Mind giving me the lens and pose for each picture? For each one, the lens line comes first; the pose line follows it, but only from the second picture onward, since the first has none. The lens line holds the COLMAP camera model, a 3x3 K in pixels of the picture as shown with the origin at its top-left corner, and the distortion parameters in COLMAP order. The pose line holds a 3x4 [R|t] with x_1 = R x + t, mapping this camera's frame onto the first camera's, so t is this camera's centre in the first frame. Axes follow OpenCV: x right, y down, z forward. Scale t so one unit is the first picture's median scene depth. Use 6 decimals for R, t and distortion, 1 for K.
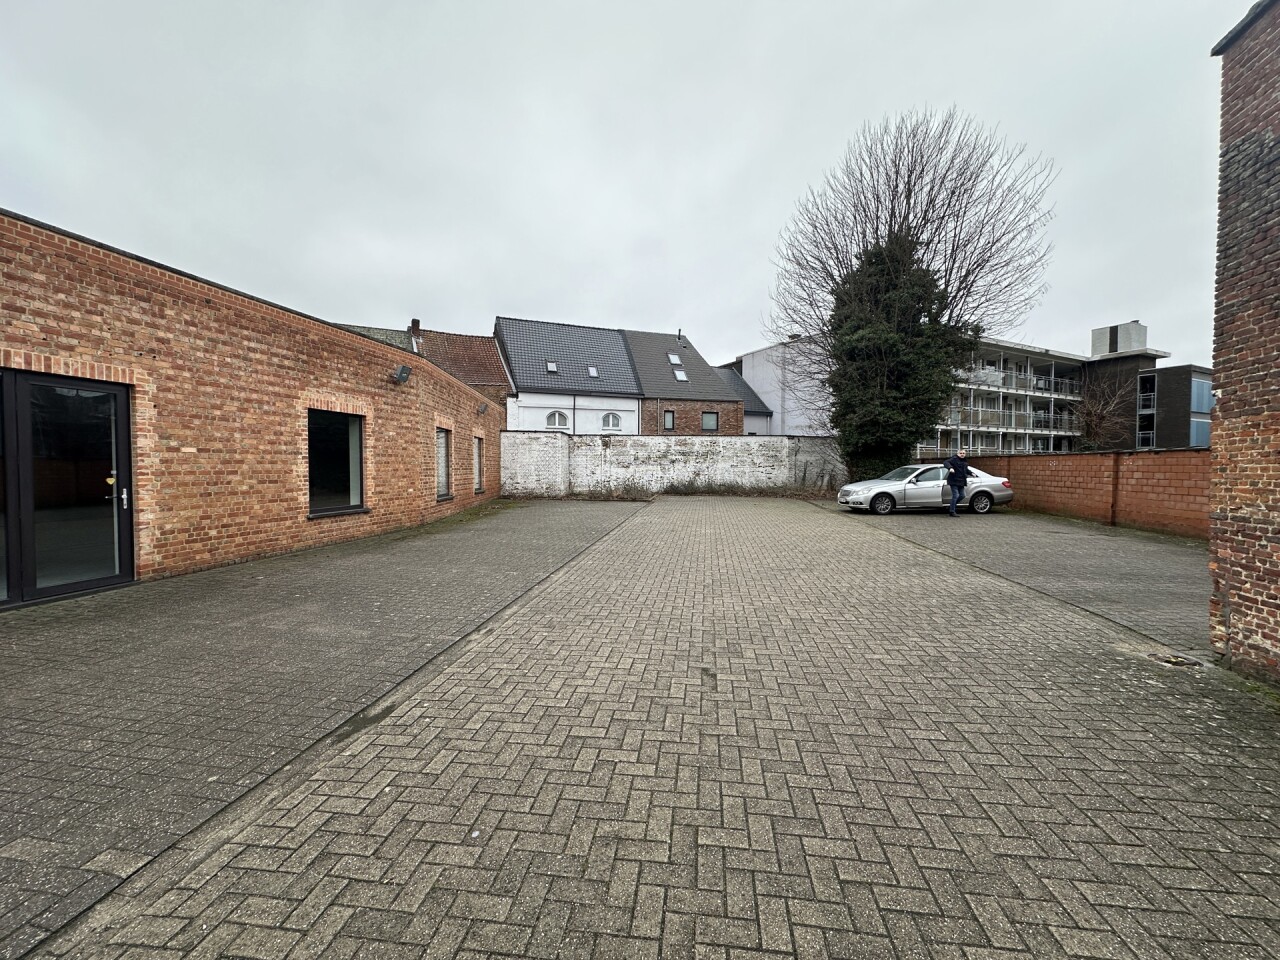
lens RADIAL K [[509.9, 0, 640.0], [0, 509.9, 480.5], [0, 0, 1]] dist [-0.002858, 0.000479]
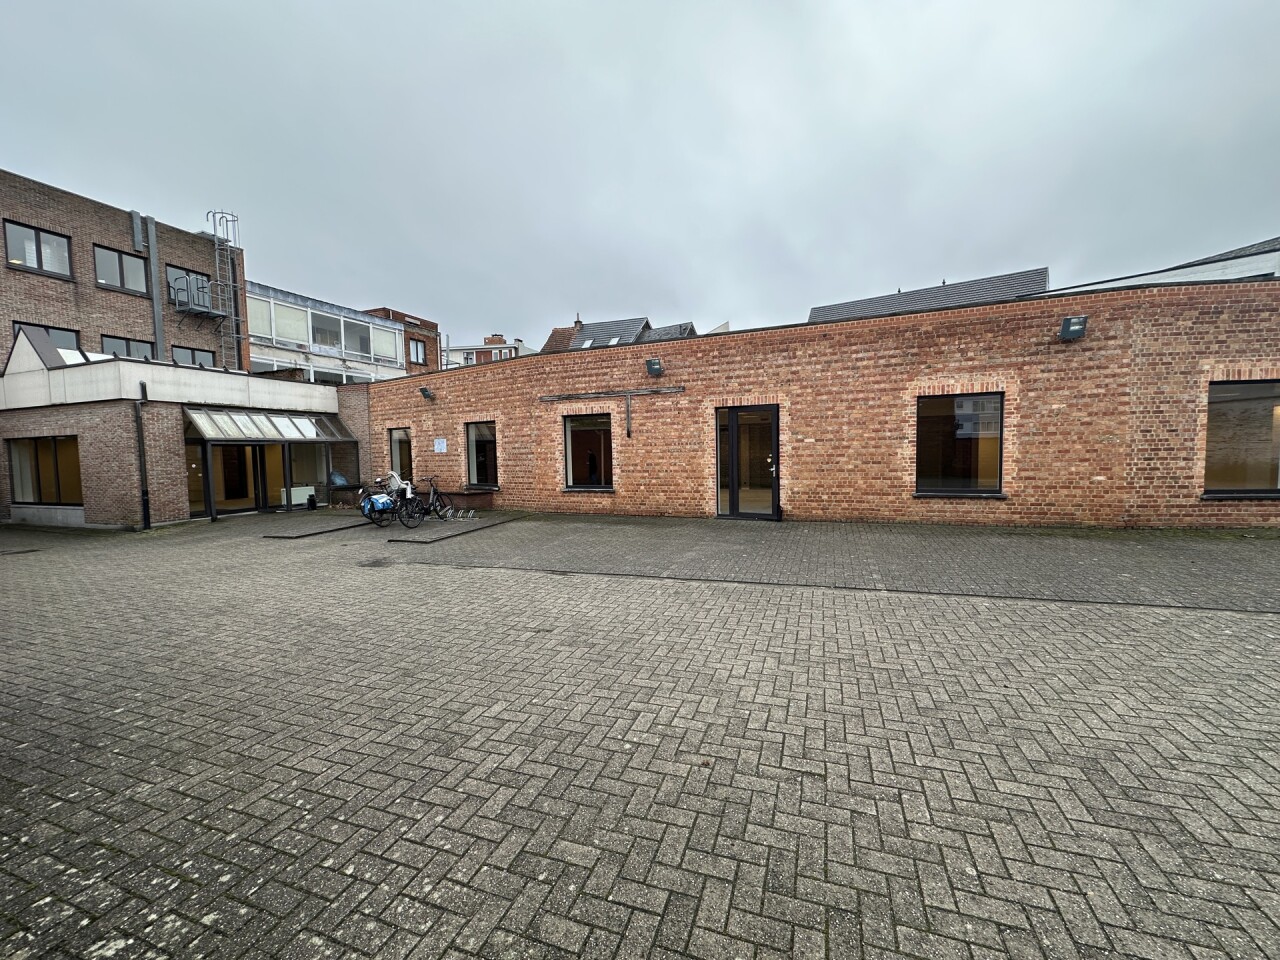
lens RADIAL K [[509.9, 0, 640.1], [0, 509.9, 481.1], [0, 0, 1]] dist [-0.002858, 0.000479]
pose [[-0.218965, 0.065664, -0.973521, 0.459505], [-0.005587, 0.997632, 0.068547, -0.026158], [0.975717, 0.020448, -0.218079, 0.543826]]
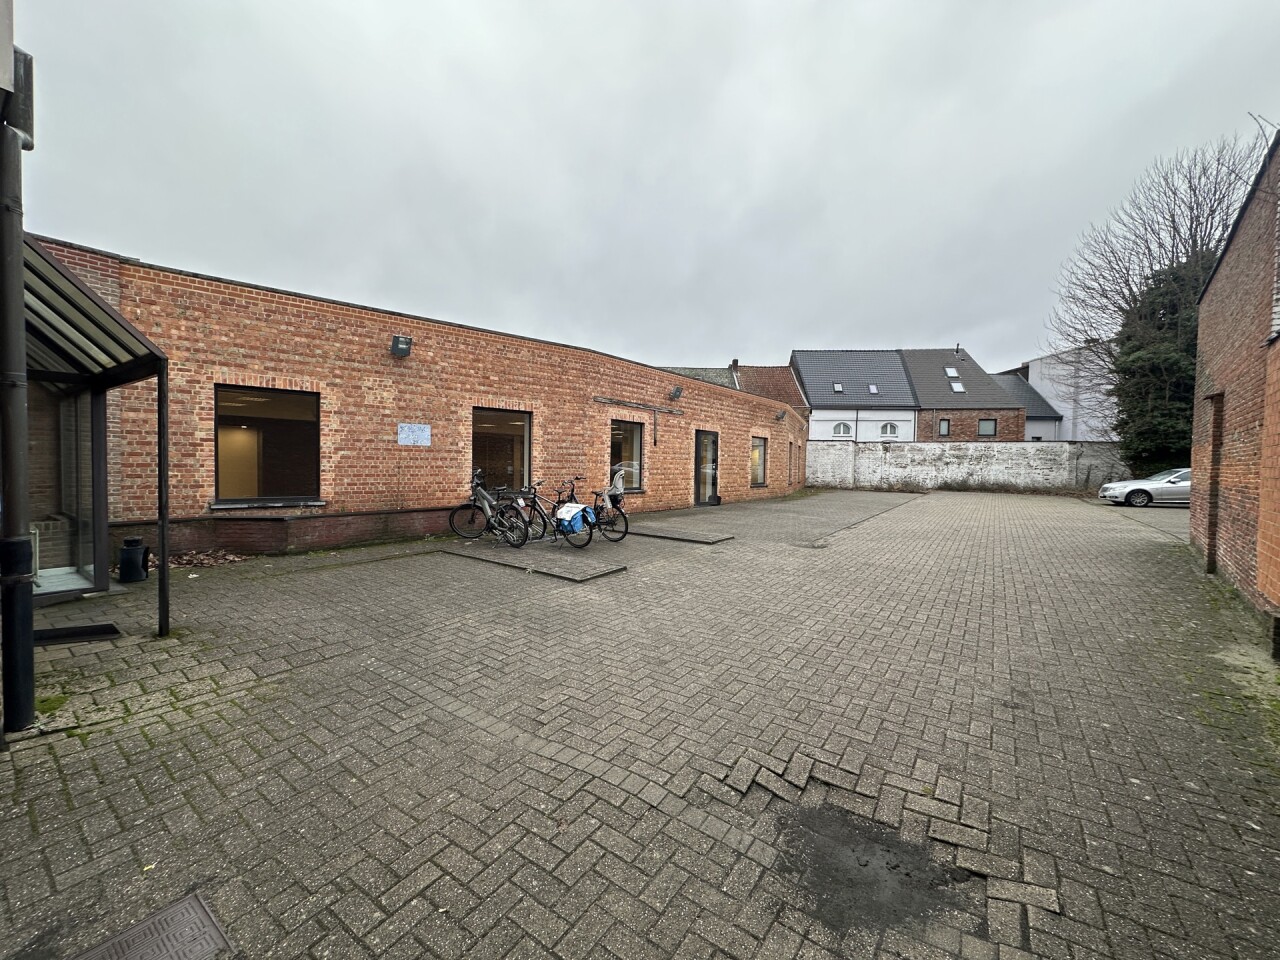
lens RADIAL K [[509.9, 0, 640.5], [0, 509.9, 479.1], [0, 0, 1]] dist [-0.002858, 0.000479]
pose [[0.887471, 0.026062, -0.460125, -0.056134], [-0.028192, 0.999600, 0.002243, 0.041871], [0.460000, 0.010981, 0.887851, -0.949260]]
